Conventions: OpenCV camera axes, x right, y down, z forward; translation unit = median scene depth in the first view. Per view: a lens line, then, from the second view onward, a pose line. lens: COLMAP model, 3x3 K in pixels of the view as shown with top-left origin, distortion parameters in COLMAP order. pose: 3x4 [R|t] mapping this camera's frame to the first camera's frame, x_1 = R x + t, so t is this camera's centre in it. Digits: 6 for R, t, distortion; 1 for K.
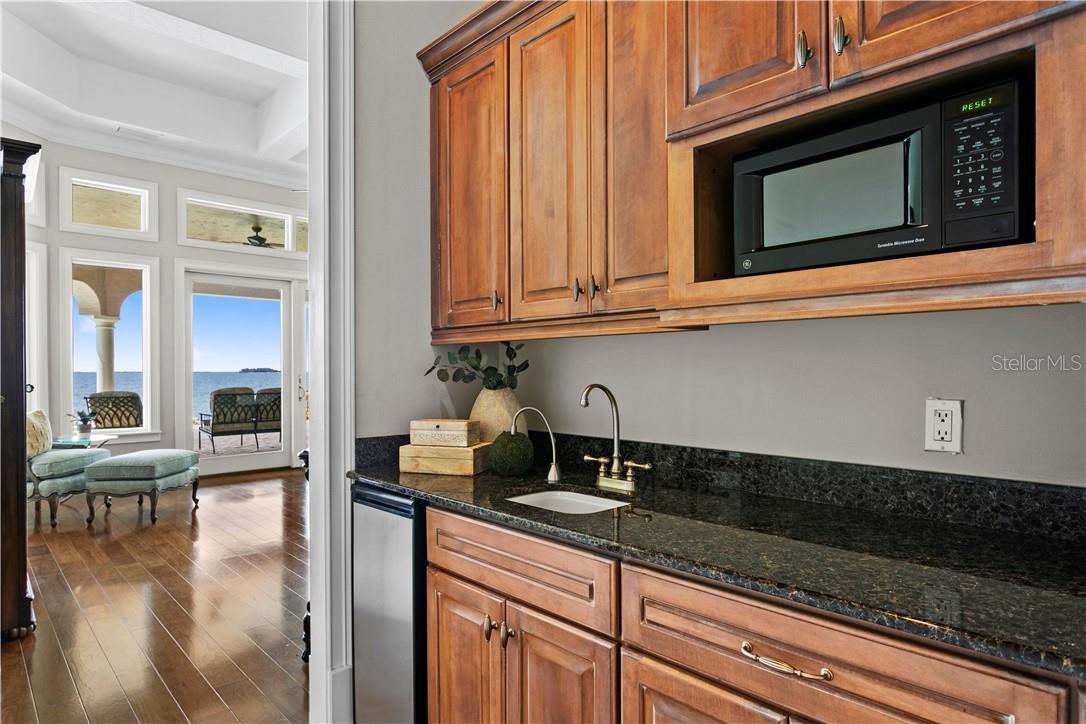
lens RADIAL K [[609.7, 0, 540.6], [0, 609.7, 369.4], [0, 0, 1]] dist [-0.004043, -0.001148]
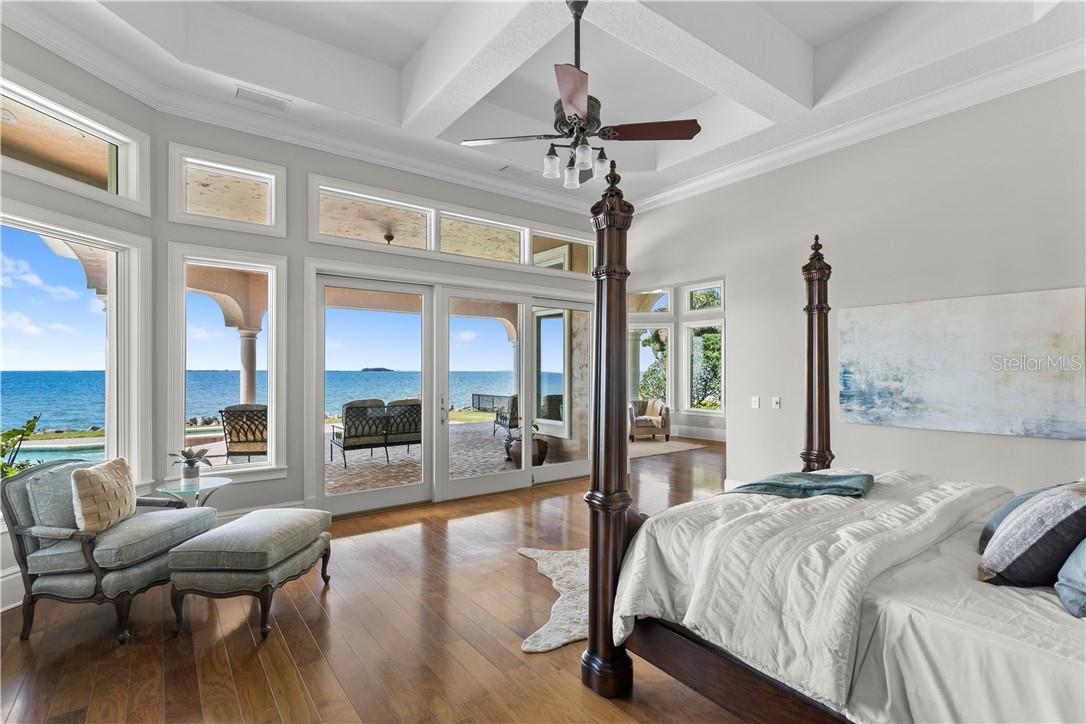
lens RADIAL K [[502.1, 0, 543.0], [0, 502.1, 362.0], [0, 0, 1]] dist [-0.001240, 0.000177]
pose [[0.993687, 0.000345, -0.112185, -0.226686], [-0.001998, 0.999891, -0.014617, -0.033973], [0.112167, 0.014749, 0.993580, 0.403630]]
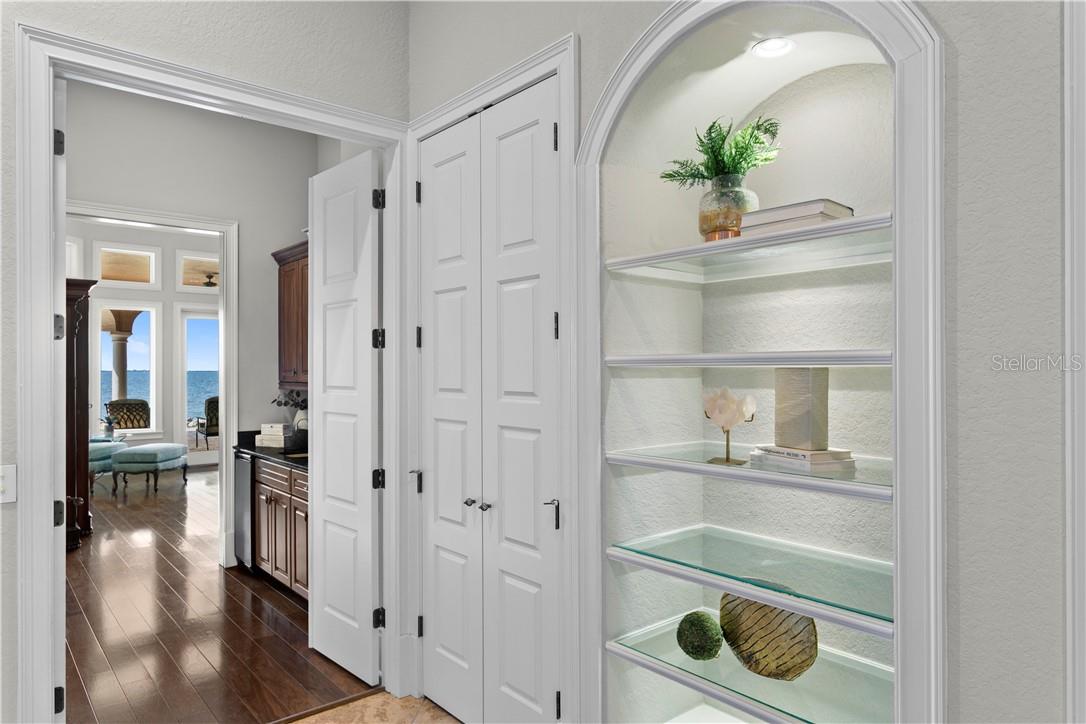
lens RADIAL K [[675.9, 0, 543.0], [0, 675.9, 362.0], [0, 0, 1]] dist [-0.002148, -0.001122]
pose [[0.998486, 0.000557, -0.054997, 0.334169], [-0.001085, 0.999954, -0.009567, -0.042684], [0.054989, 0.009612, 0.998441, -0.501200]]
